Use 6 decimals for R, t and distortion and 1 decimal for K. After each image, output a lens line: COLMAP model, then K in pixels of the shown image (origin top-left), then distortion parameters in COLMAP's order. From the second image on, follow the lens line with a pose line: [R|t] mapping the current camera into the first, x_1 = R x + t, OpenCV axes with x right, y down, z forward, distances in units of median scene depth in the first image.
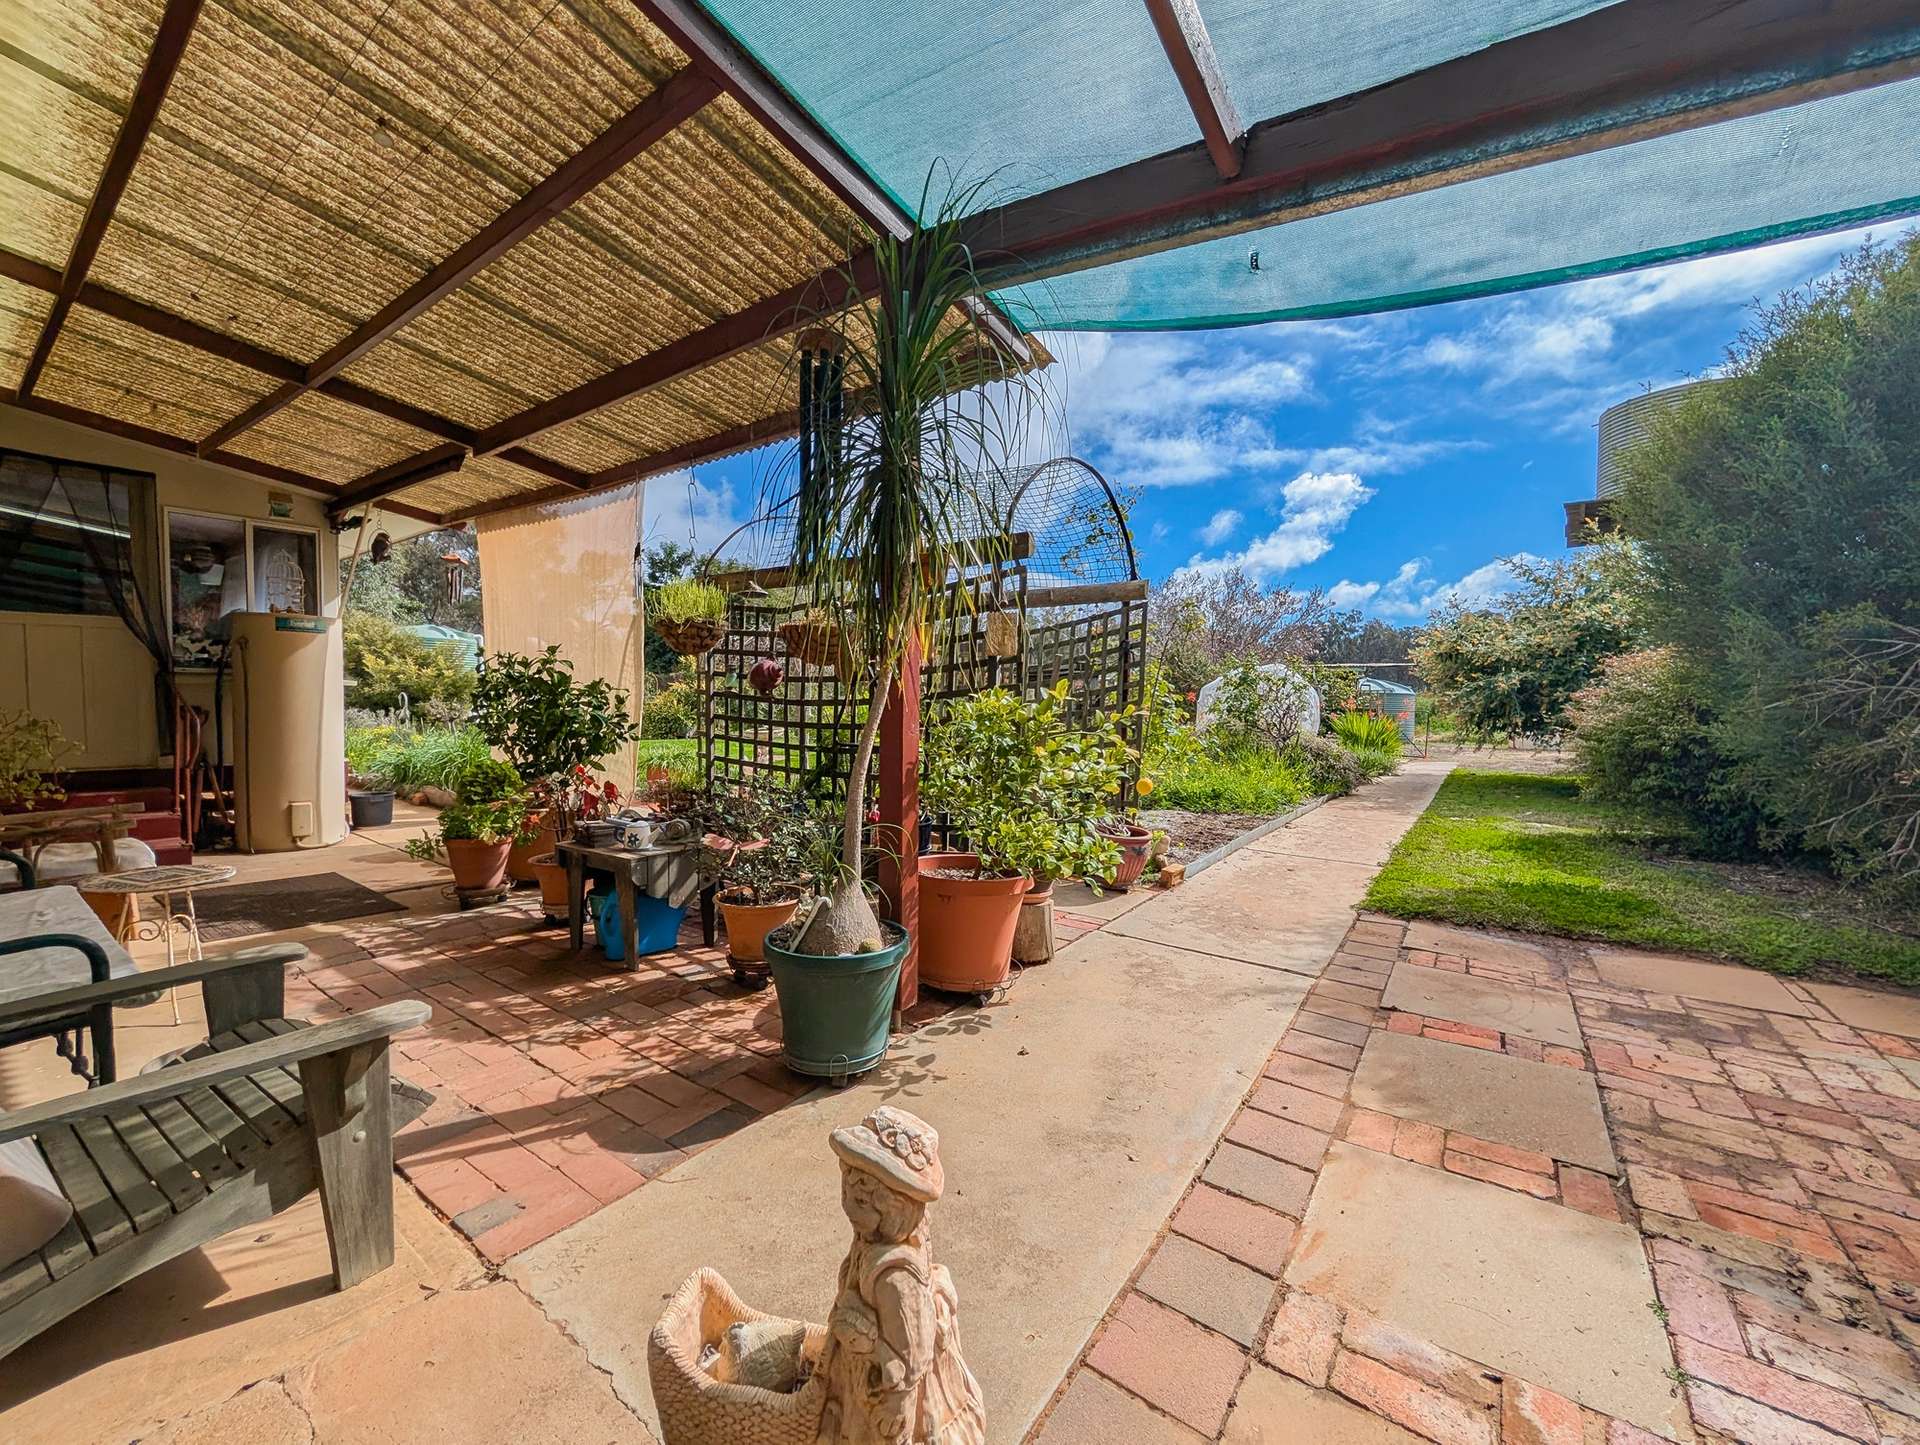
lens RADIAL K [[742.7, 0, 957.6], [0, 742.7, 721.7], [0, 0, 1]] dist [0.000208, 0.000139]
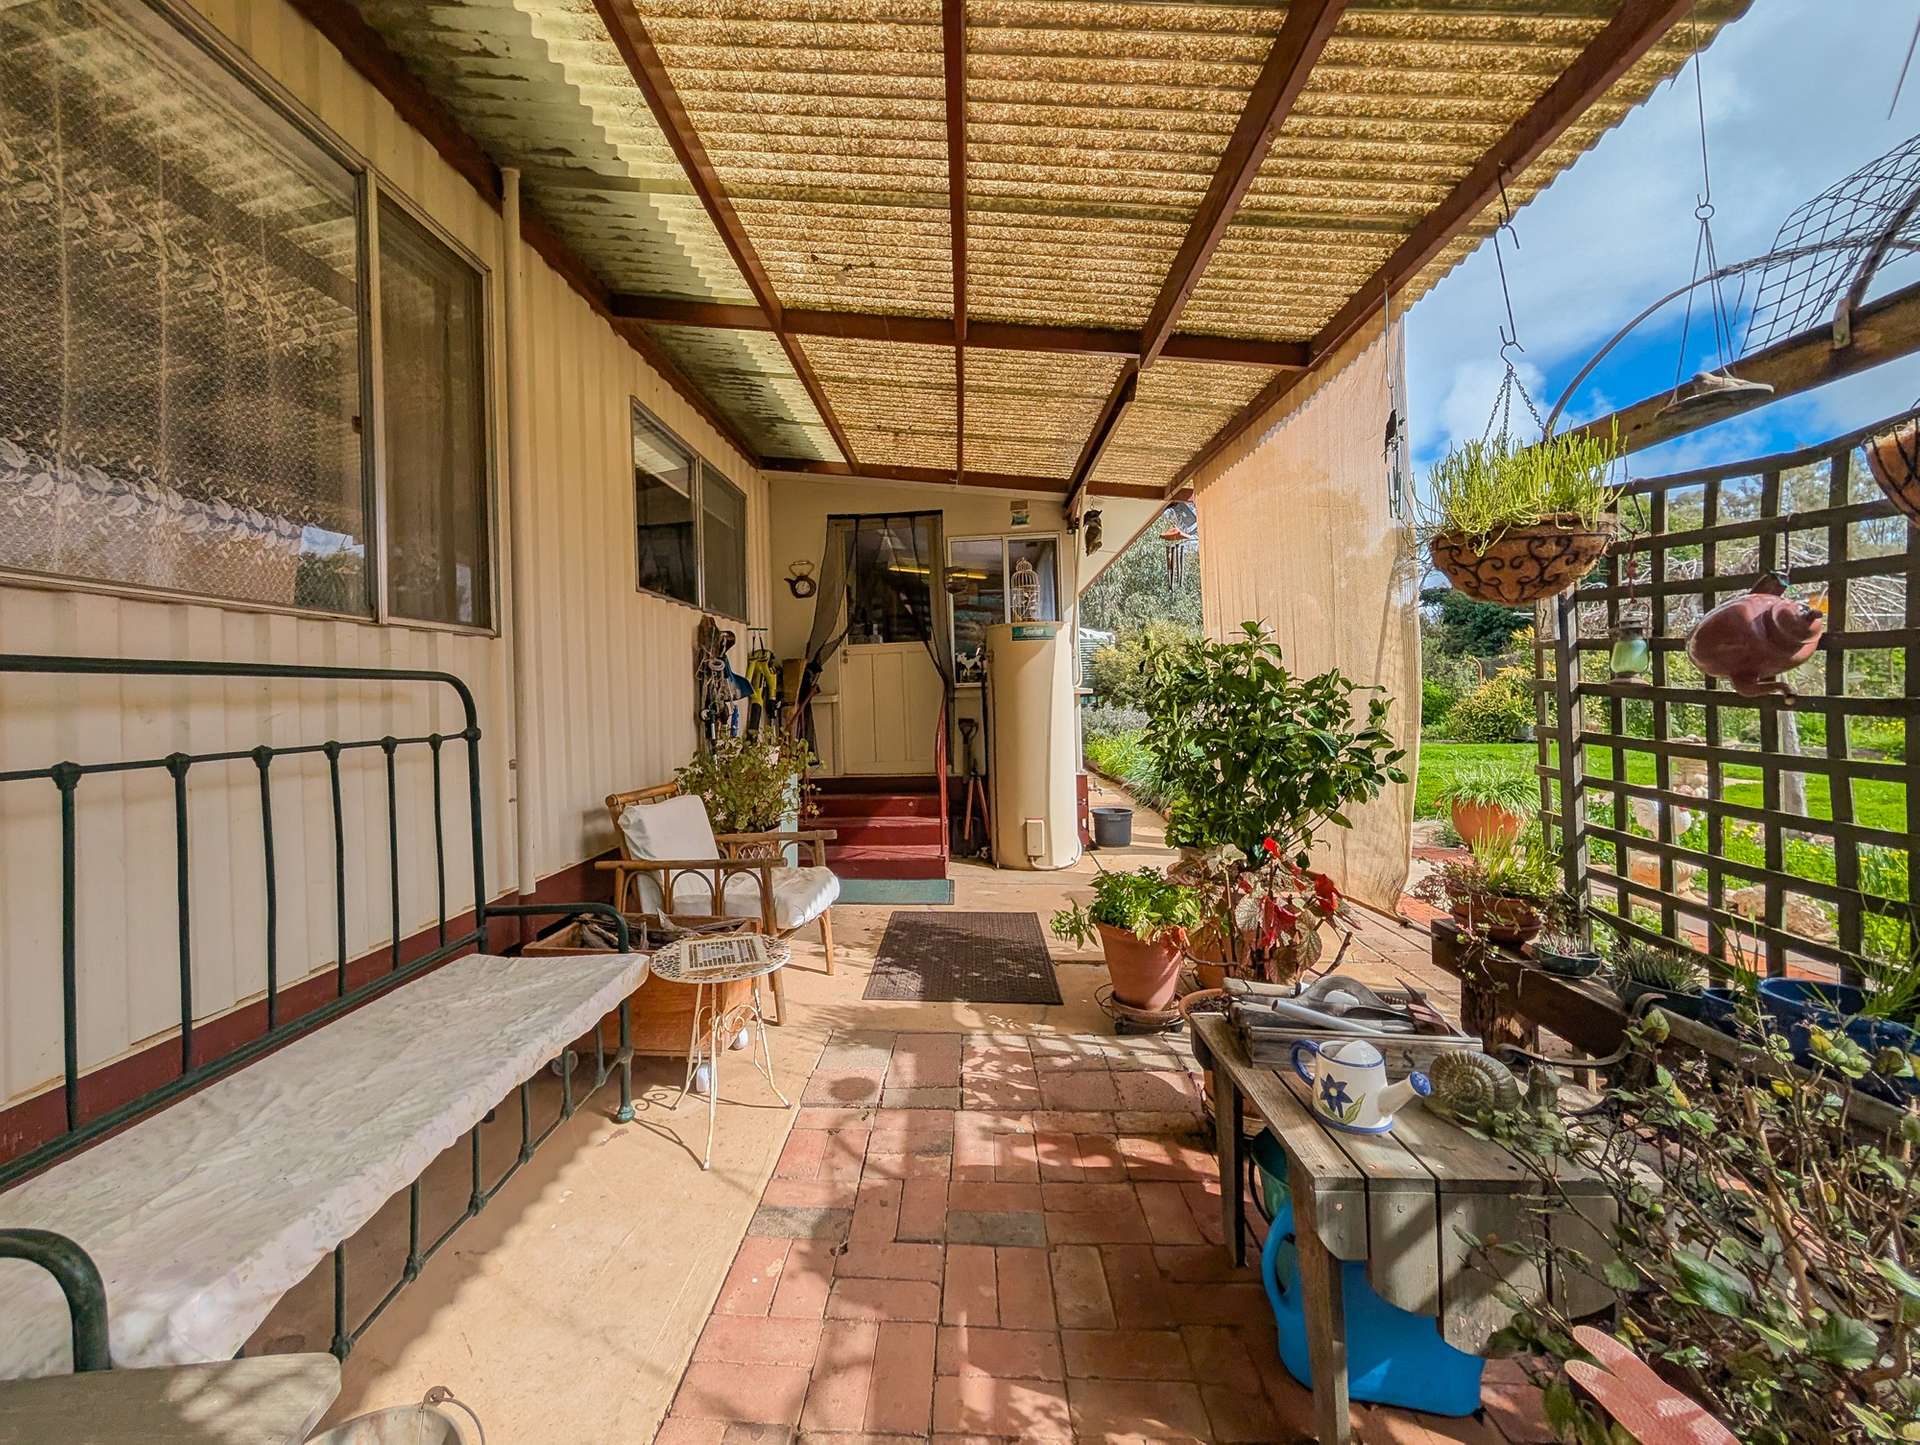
lens RADIAL K [[742.7, 0, 944.6], [0, 742.7, 697.3], [0, 0, 1]] dist [0.000208, 0.000139]
pose [[0.524988, -0.028396, -0.850636, -0.150666], [0.009337, 0.999575, -0.027606, -0.024442], [0.851058, 0.006551, 0.525030, 0.445468]]
